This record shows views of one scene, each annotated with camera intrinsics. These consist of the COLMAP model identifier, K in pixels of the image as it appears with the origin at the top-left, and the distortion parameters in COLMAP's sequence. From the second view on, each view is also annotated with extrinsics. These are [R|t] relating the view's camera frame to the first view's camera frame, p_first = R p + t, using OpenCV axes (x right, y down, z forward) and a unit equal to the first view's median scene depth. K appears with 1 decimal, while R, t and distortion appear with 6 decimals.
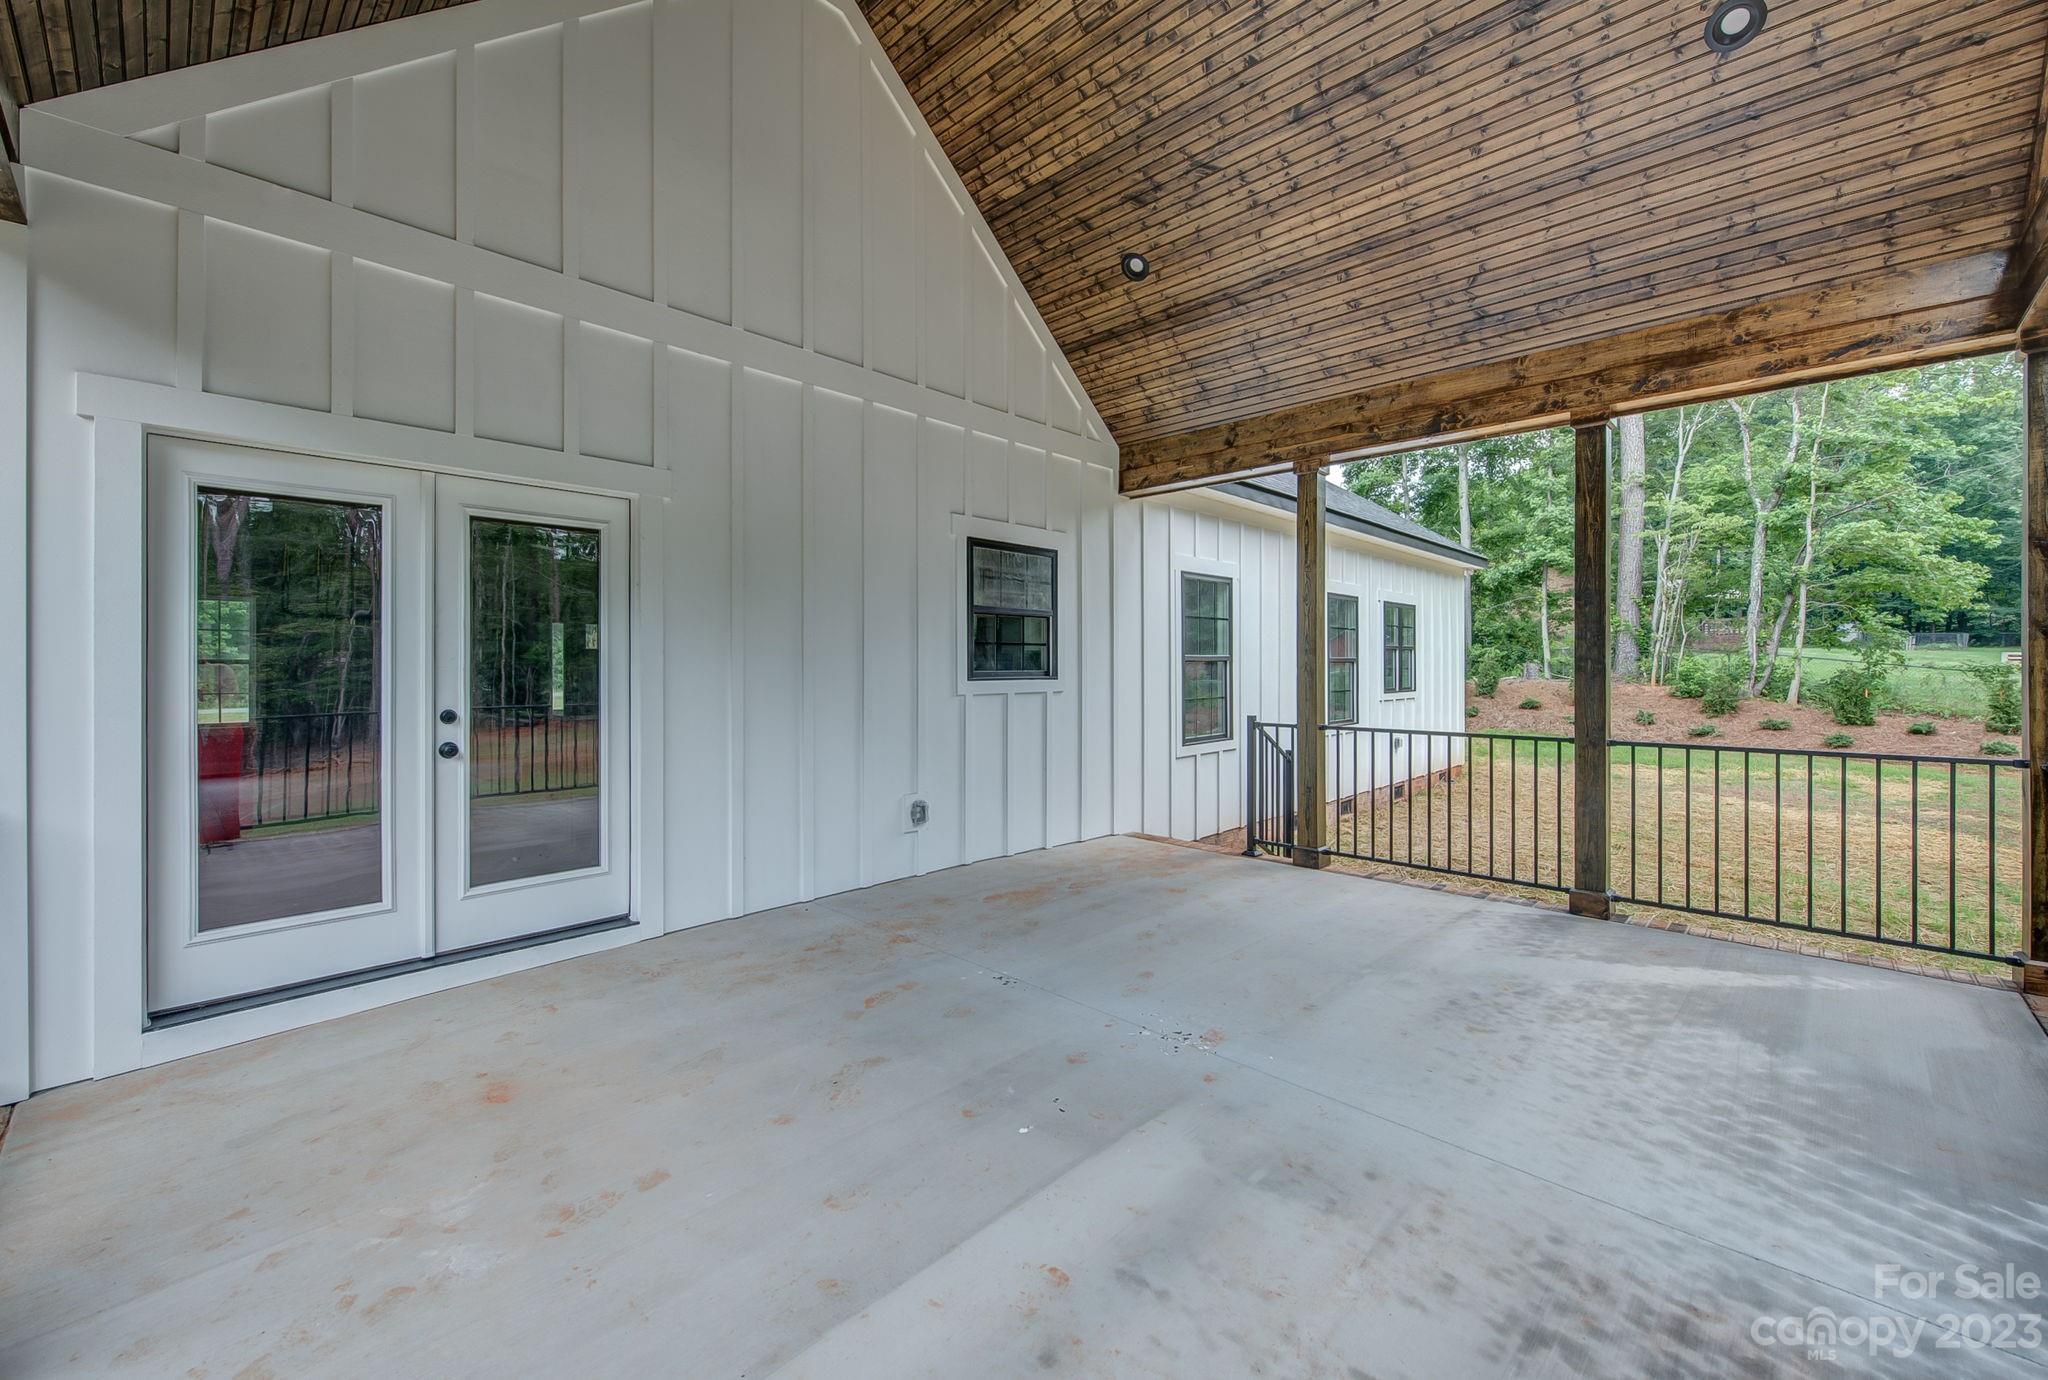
lens RADIAL K [[842.2, 0, 1019.7], [0, 842.2, 669.3], [0, 0, 1]] dist [-0.001317, -0.000299]
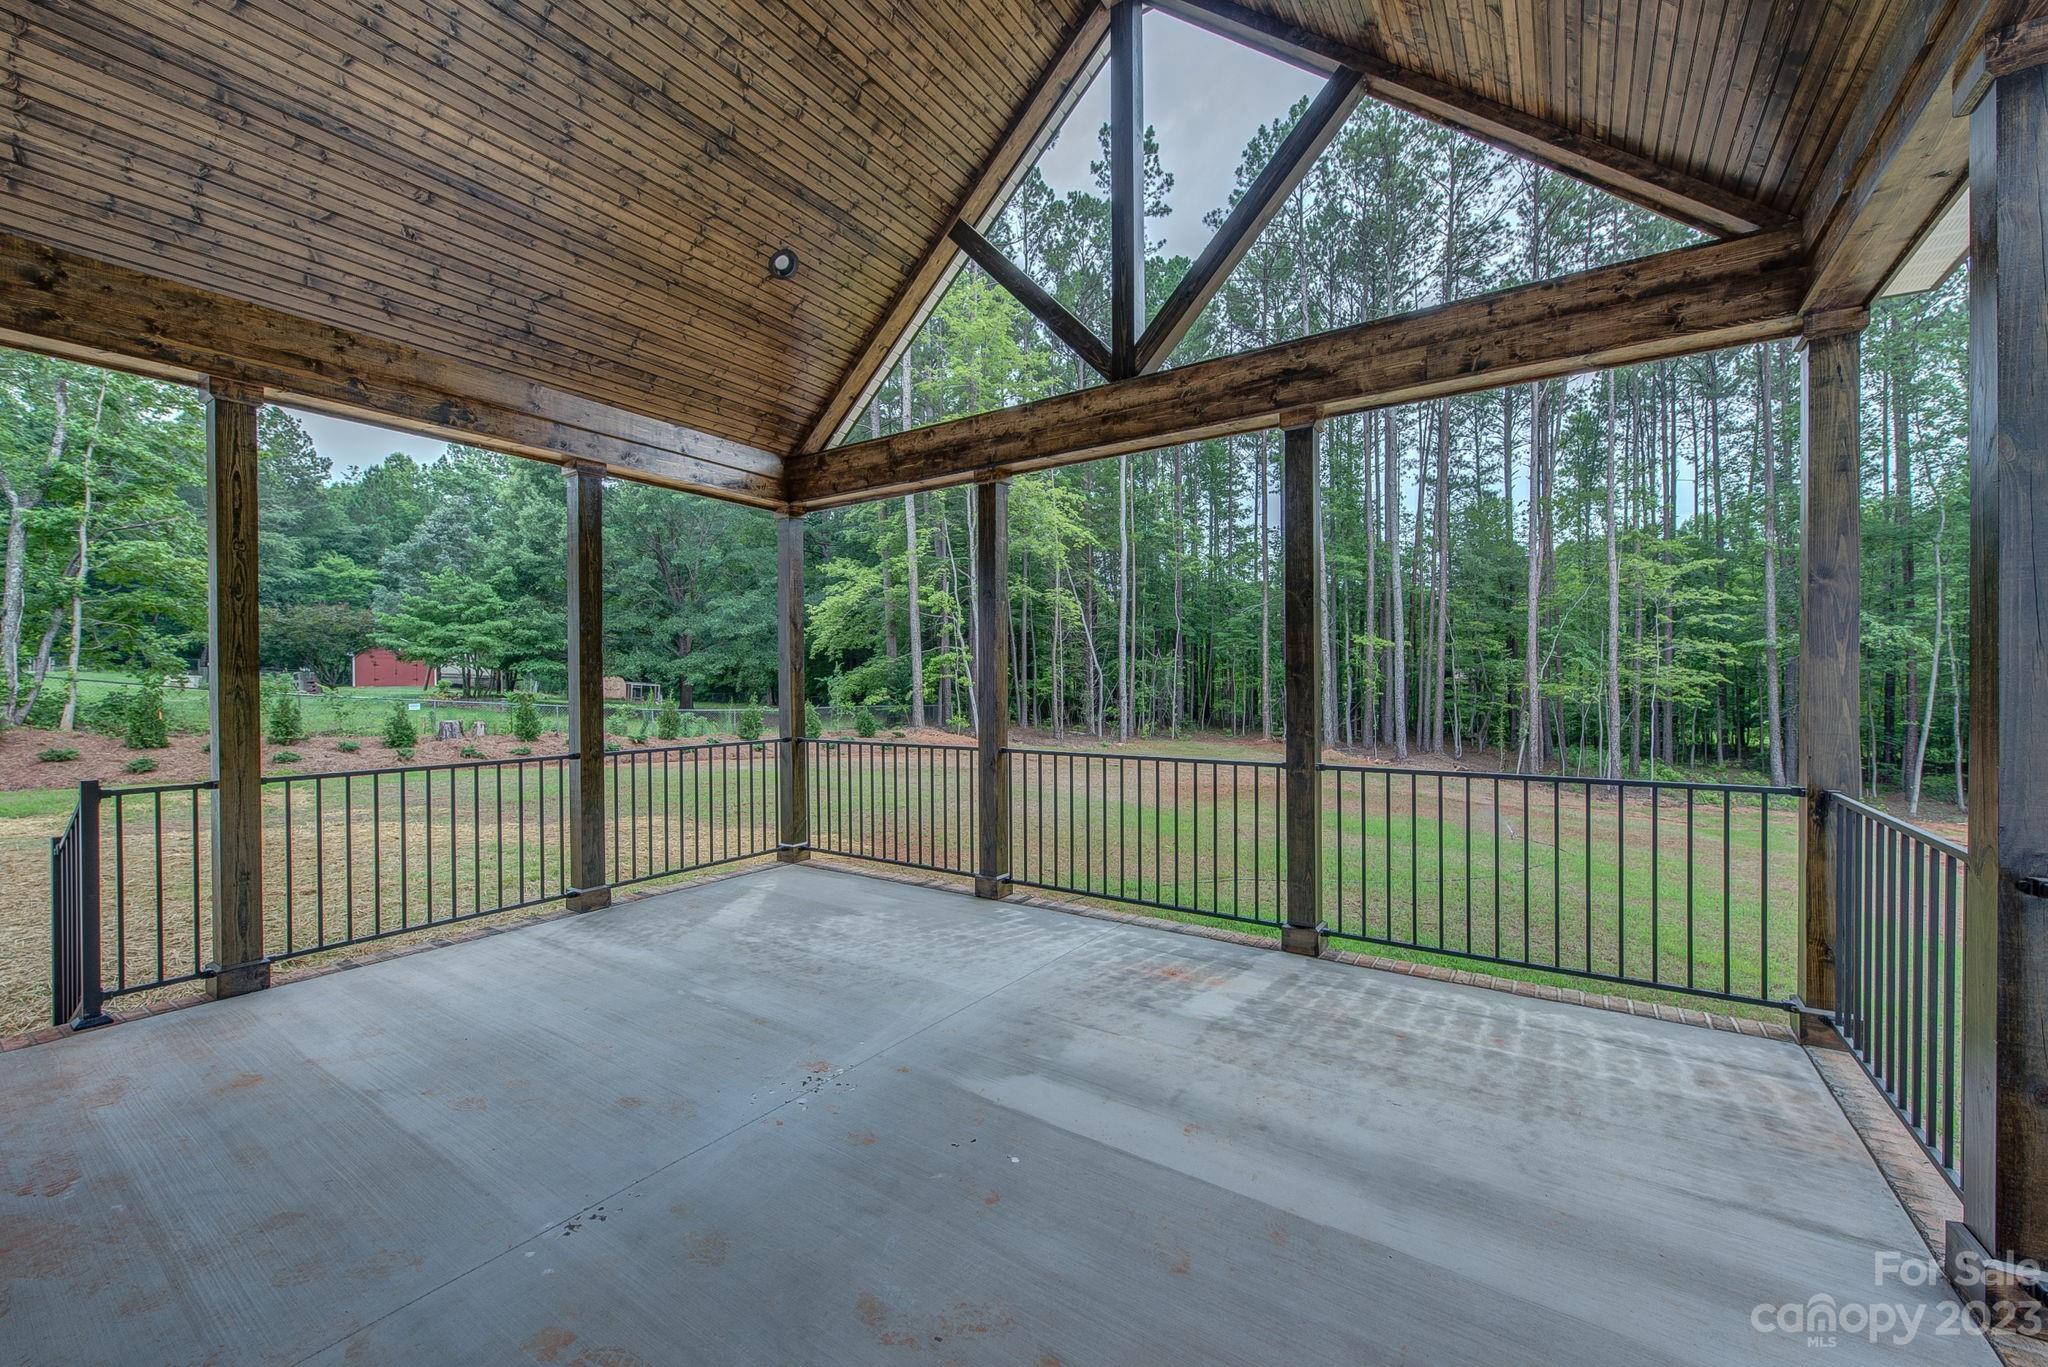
lens RADIAL K [[820.8, 0, 1028.5], [0, 820.8, 687.6], [0, 0, 1]] dist [-0.001755, -0.000199]
pose [[-0.191887, -0.005539, 0.981401, -0.487472], [0.009308, 0.999929, 0.007463, -0.007158], [-0.981373, 0.010567, -0.191822, 0.602540]]
